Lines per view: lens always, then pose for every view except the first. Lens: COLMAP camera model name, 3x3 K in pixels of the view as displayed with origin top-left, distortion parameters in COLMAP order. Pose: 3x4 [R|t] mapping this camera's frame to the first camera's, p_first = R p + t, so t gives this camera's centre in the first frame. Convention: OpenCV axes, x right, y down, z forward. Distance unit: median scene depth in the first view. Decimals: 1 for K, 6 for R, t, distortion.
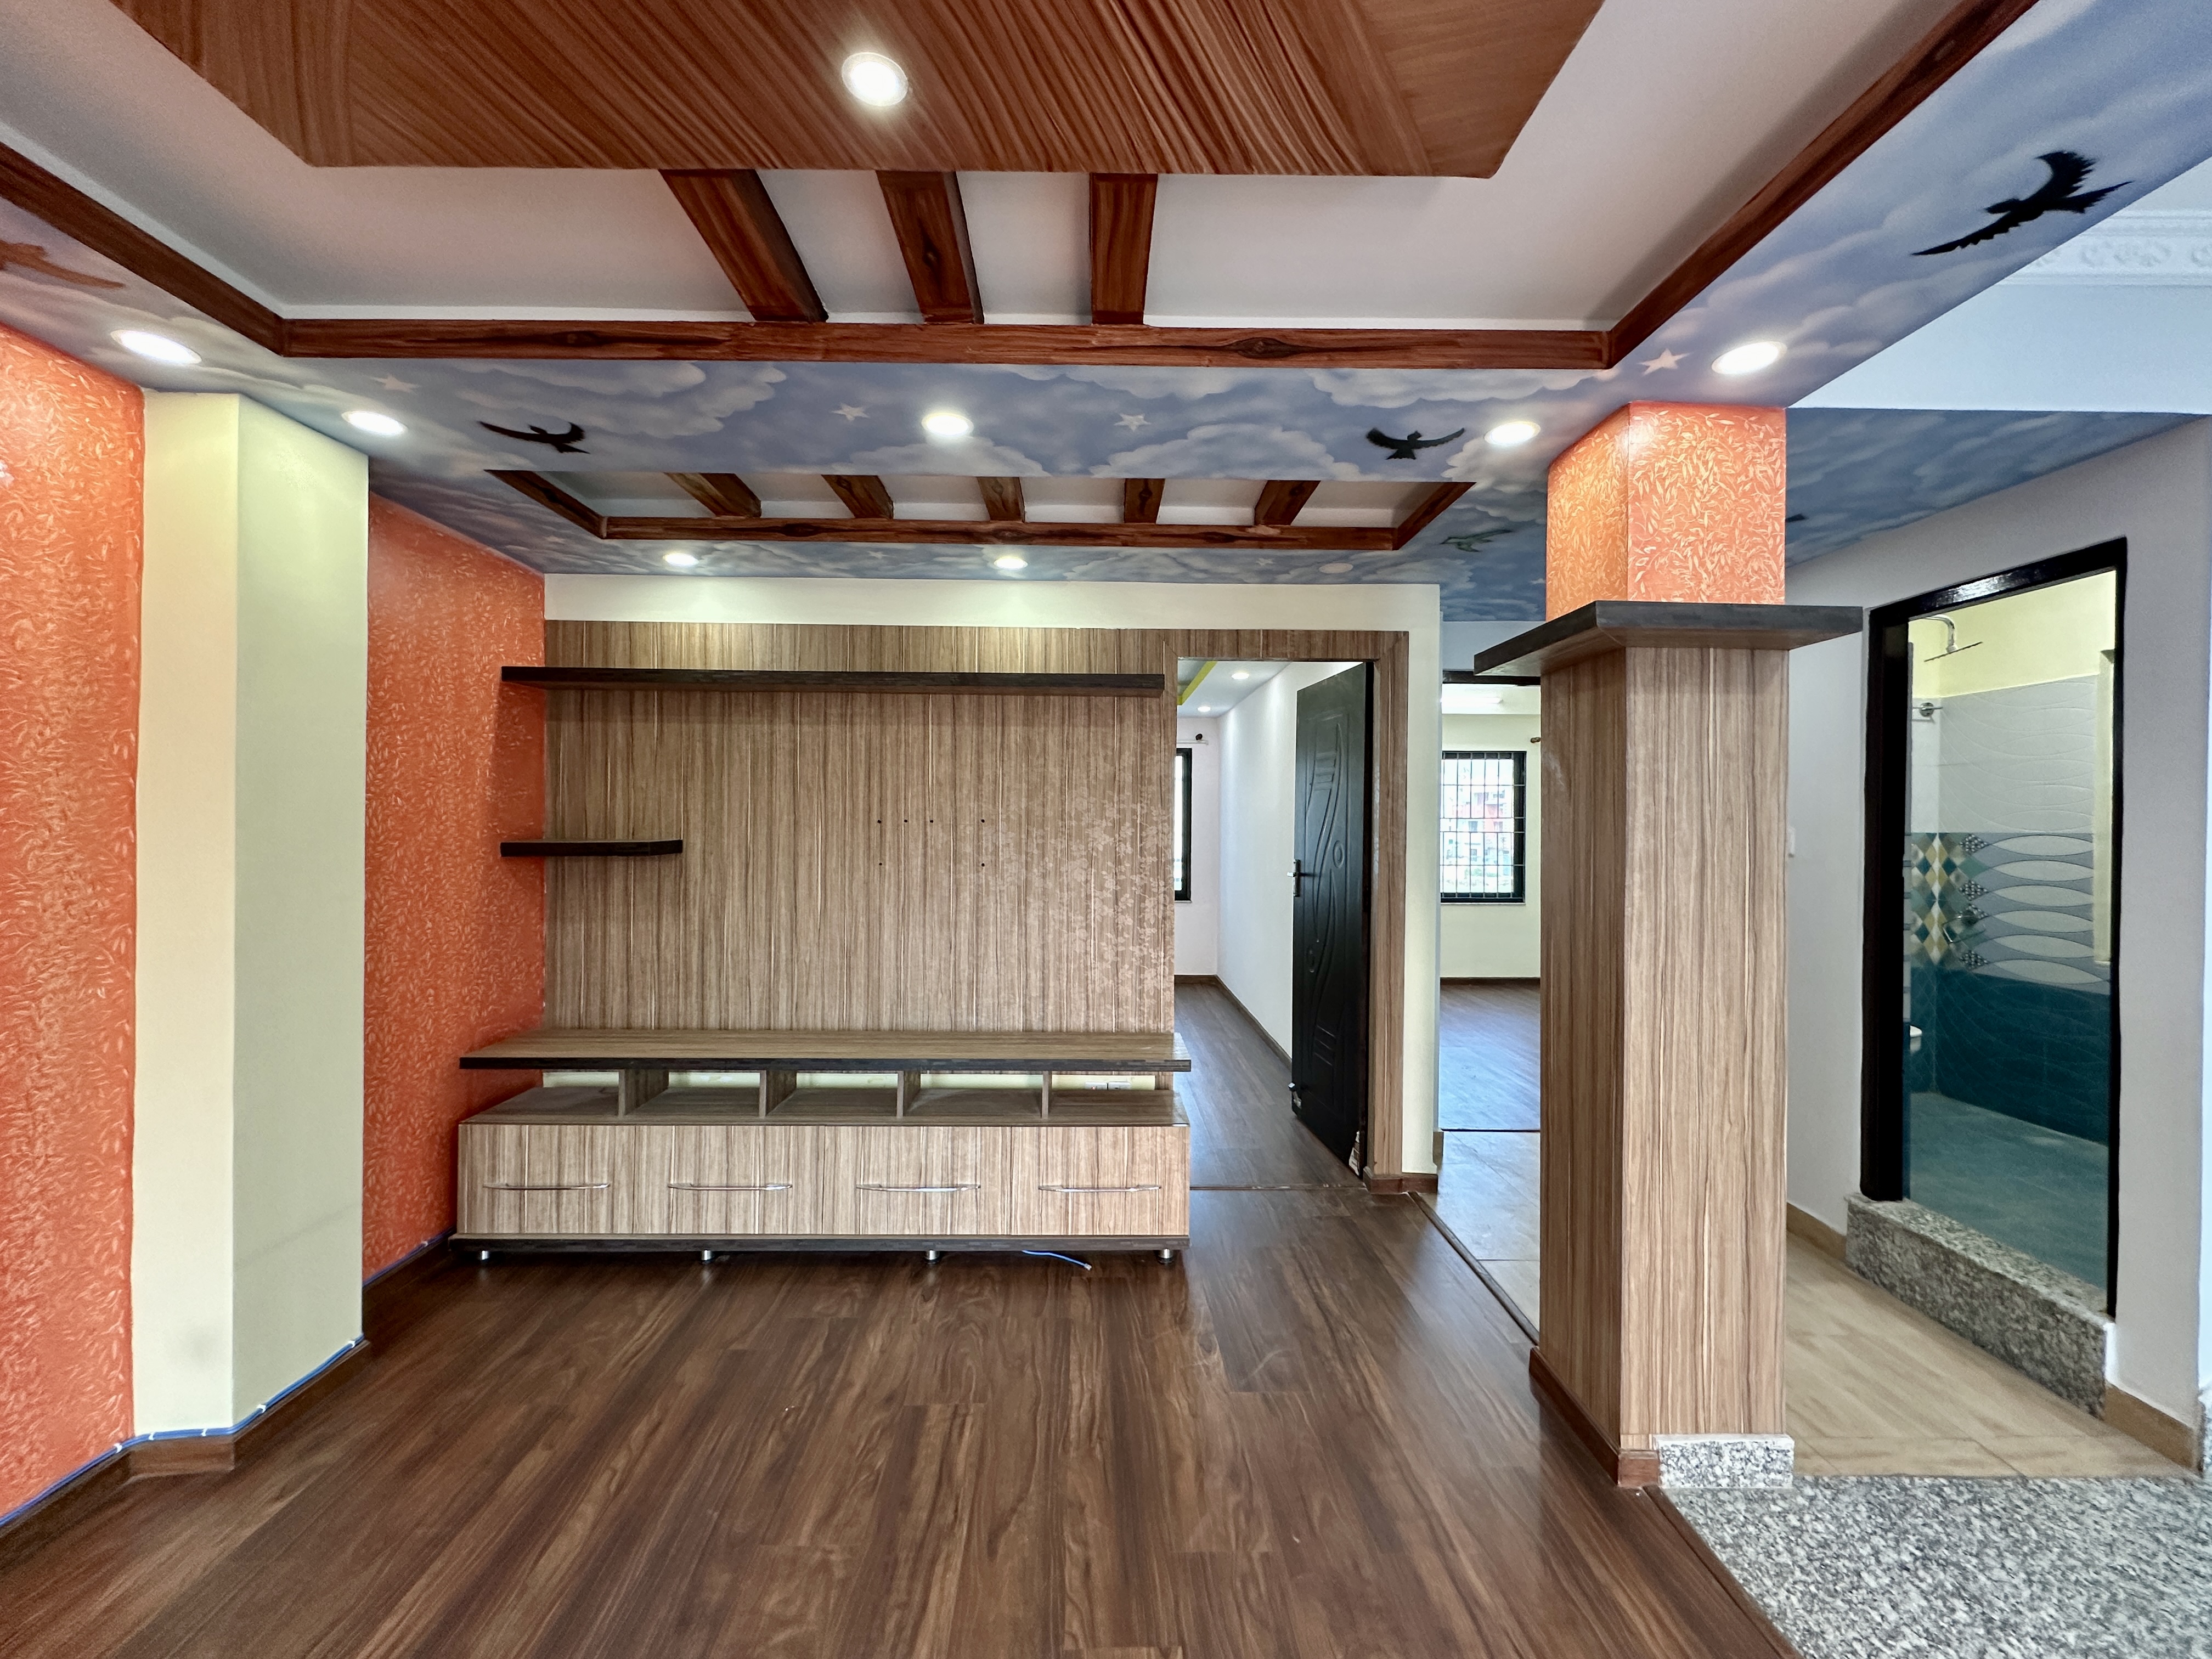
lens RADIAL K [[883.2, 0, 1107.0], [0, 883.2, 824.6], [0, 0, 1]] dist [-0.000256, 0.000704]
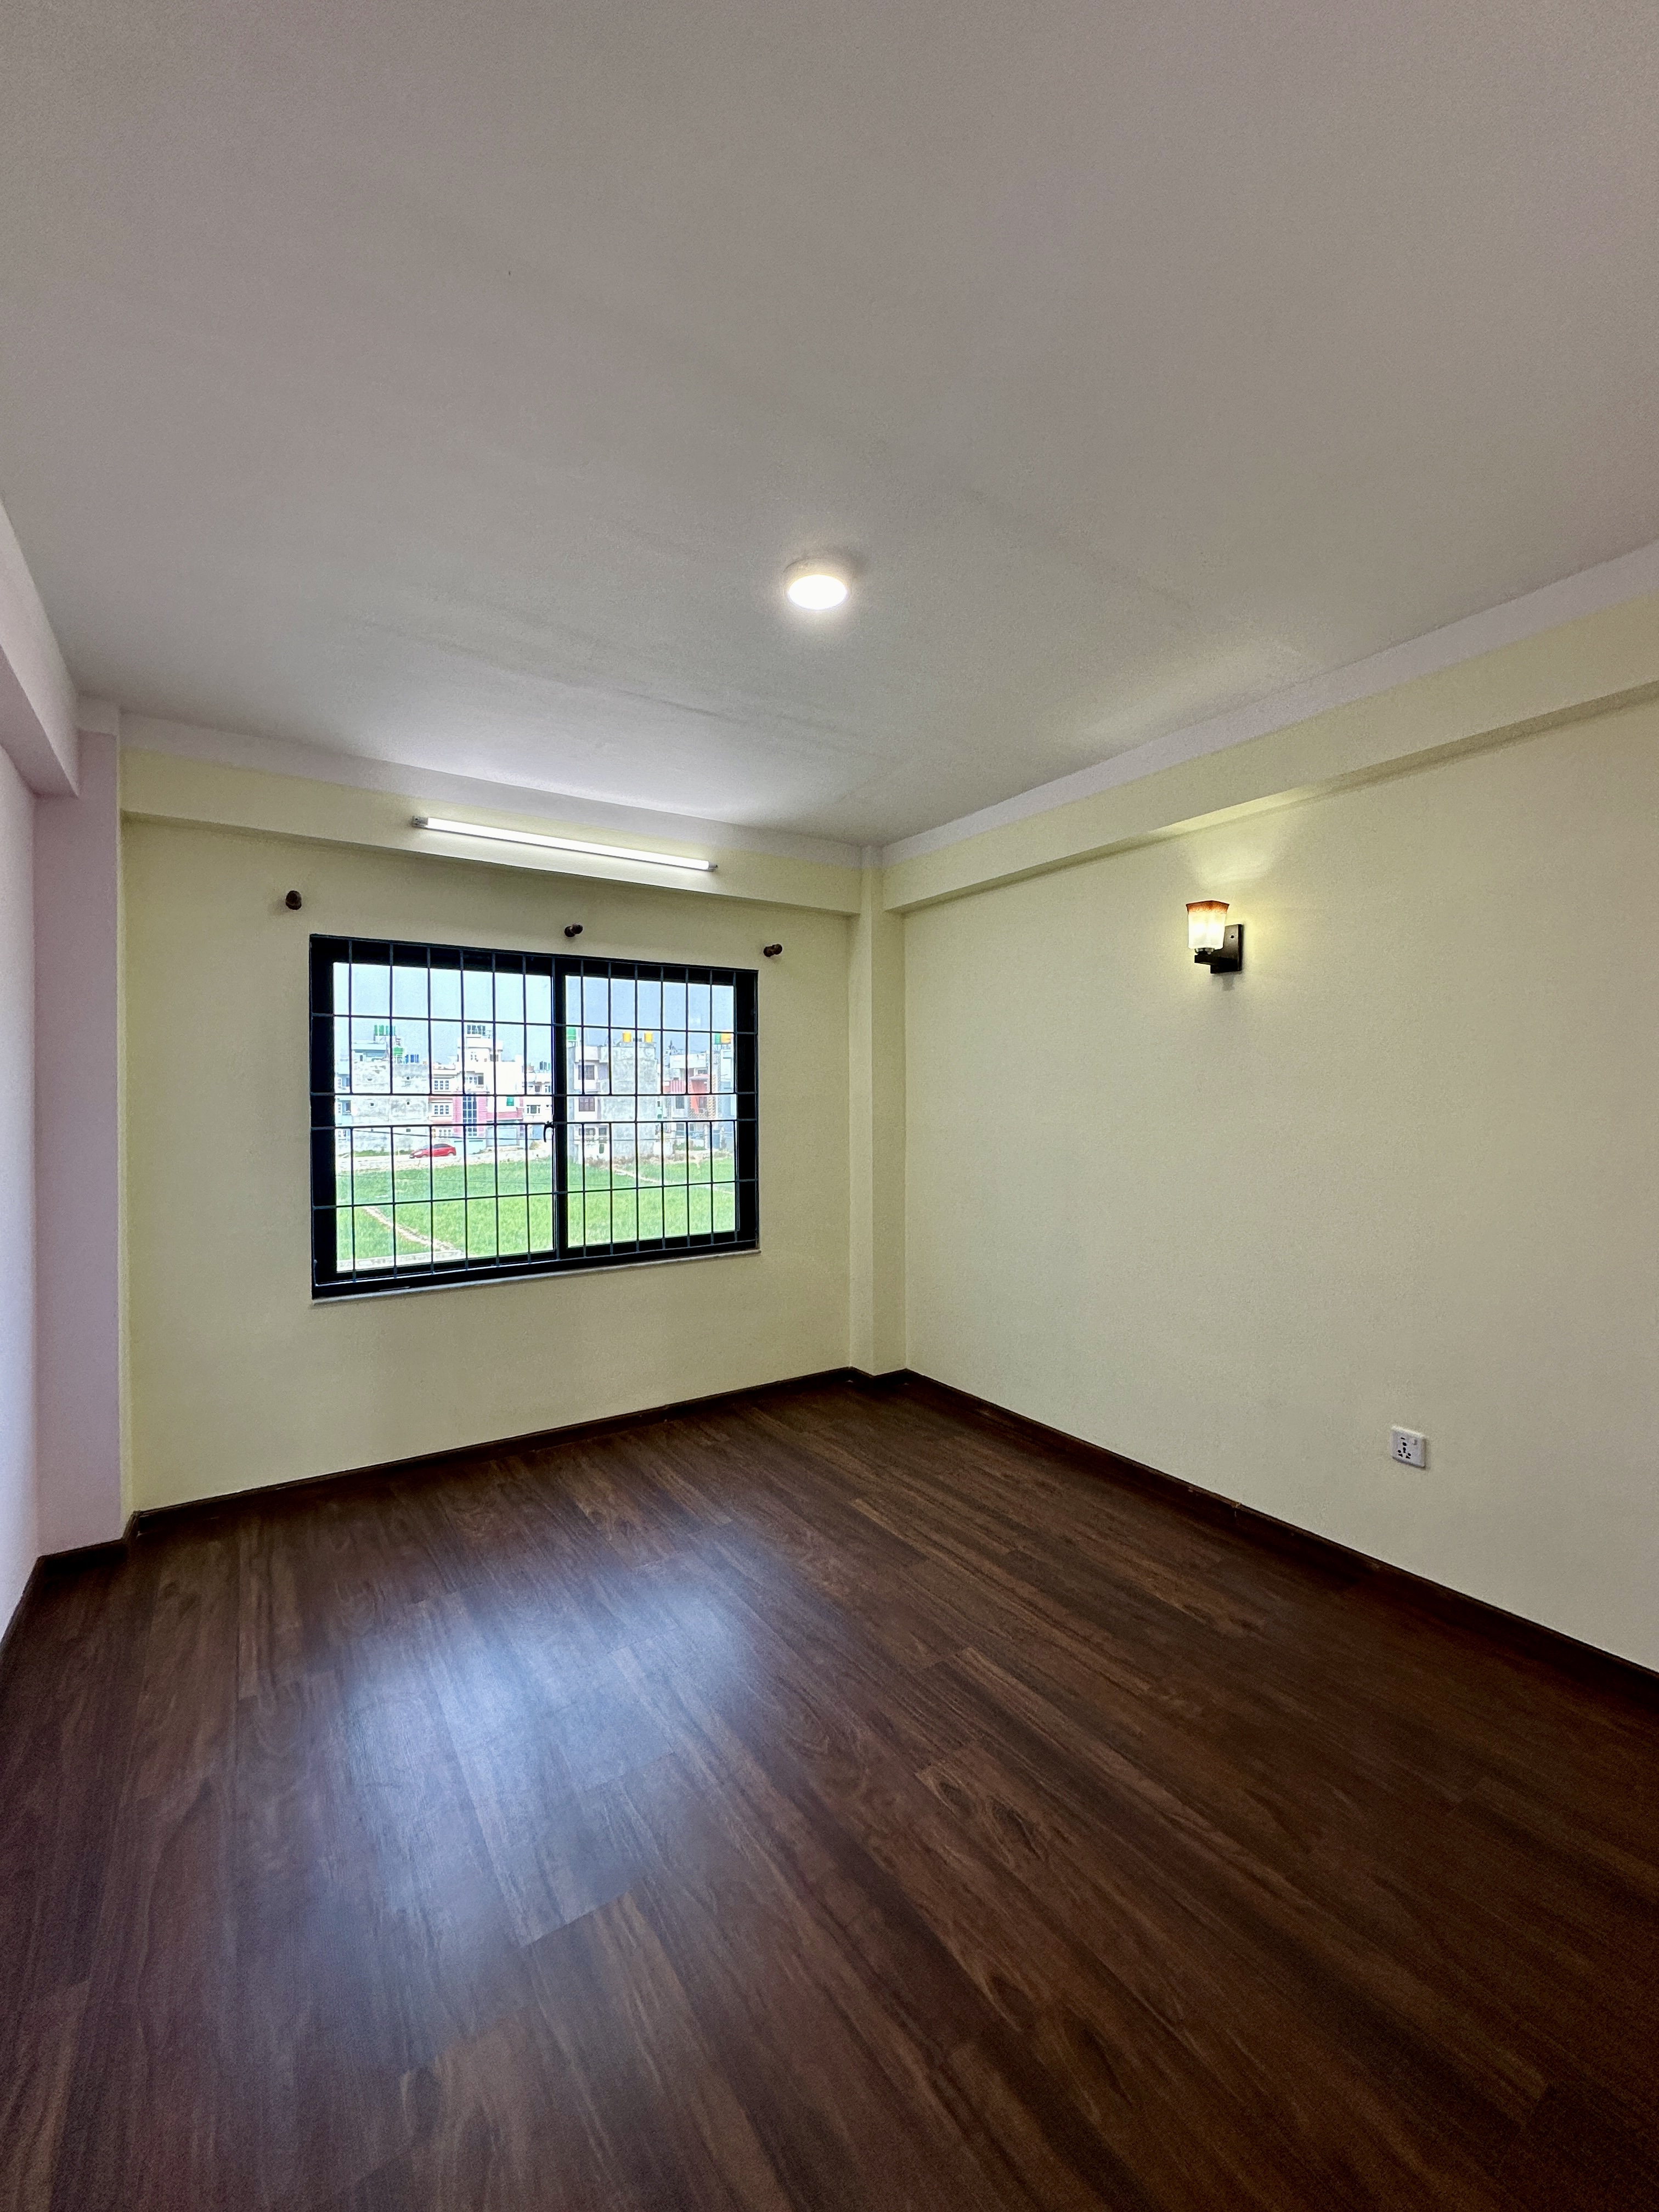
lens RADIAL K [[883.2, 0, 828.4], [0, 883.2, 1105.1], [0, 0, 1]] dist [-0.000256, 0.000704]
pose [[0.842673, -0.013711, 0.538251, 0.188419], [0.011007, 0.999905, 0.008238, -0.003302], [-0.538314, -0.001017, 0.842744, 0.447630]]
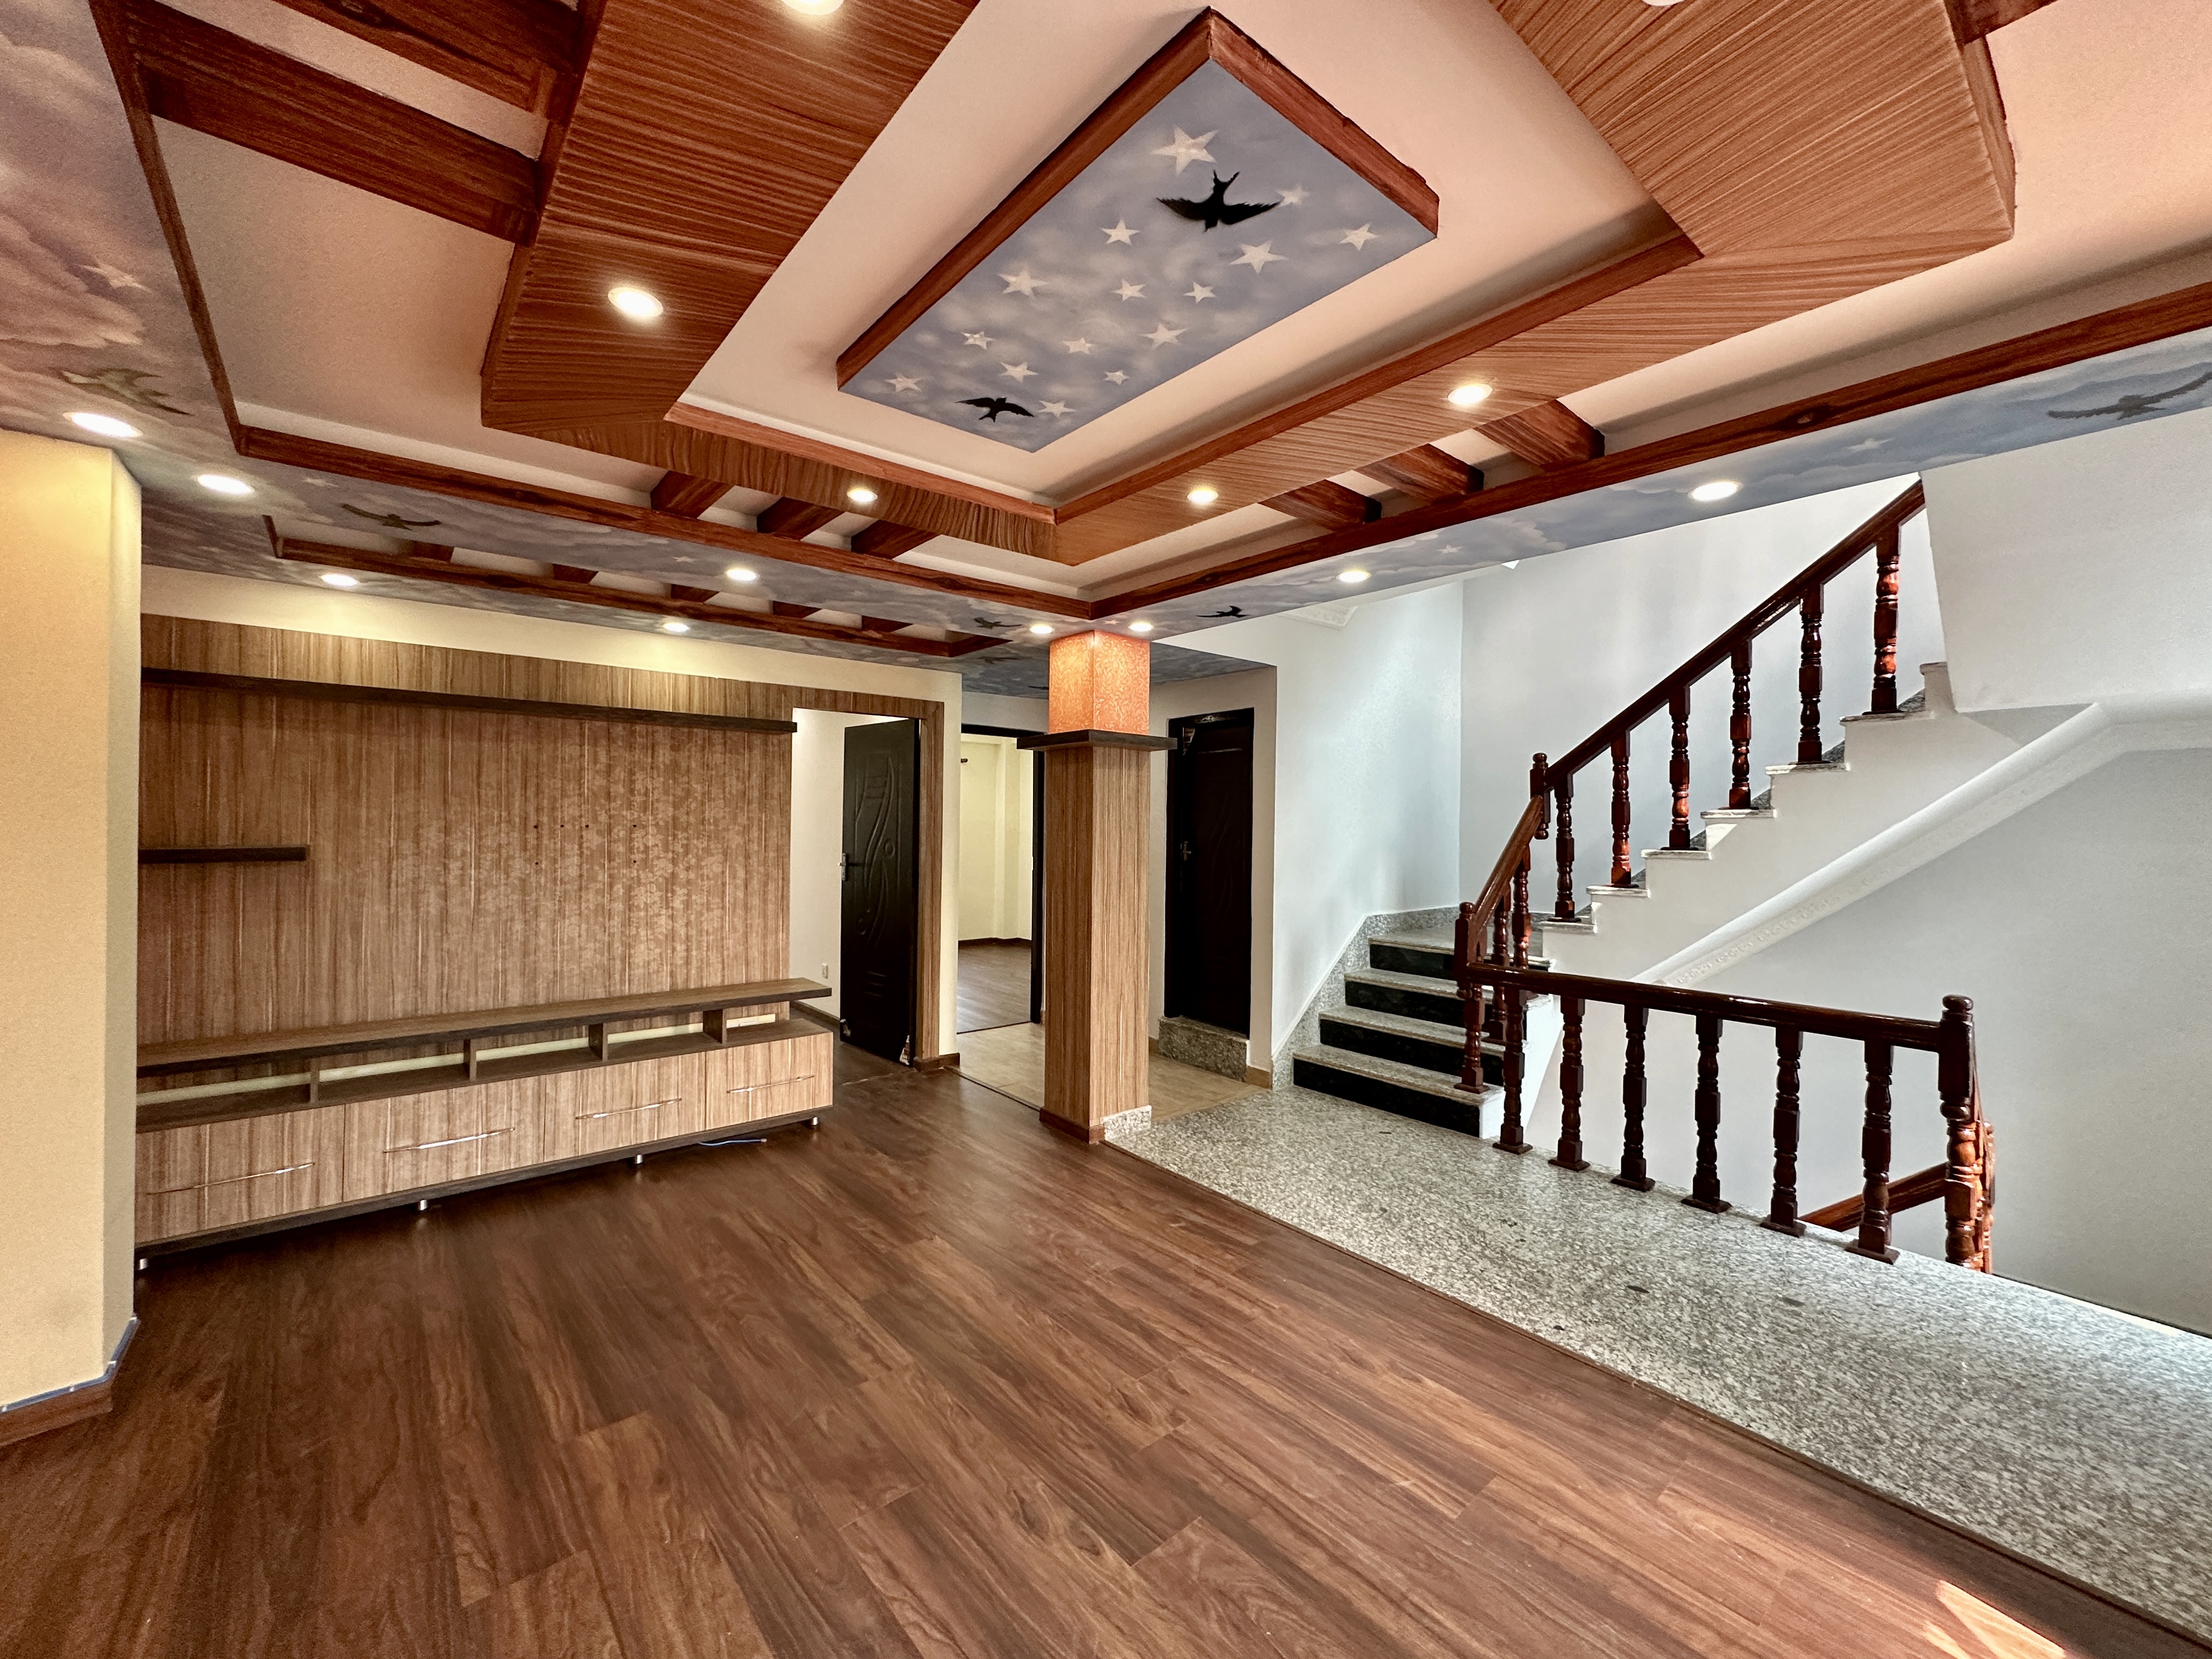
lens RADIAL K [[883.2, 0, 1107.3], [0, 883.2, 829.7], [0, 0, 1]] dist [-0.000256, 0.000704]
pose [[0.778627, -0.003514, 0.627477, -0.415984], [-0.003064, 0.999951, 0.009403, -0.013260], [-0.627479, -0.009244, 0.778579, -0.389326]]
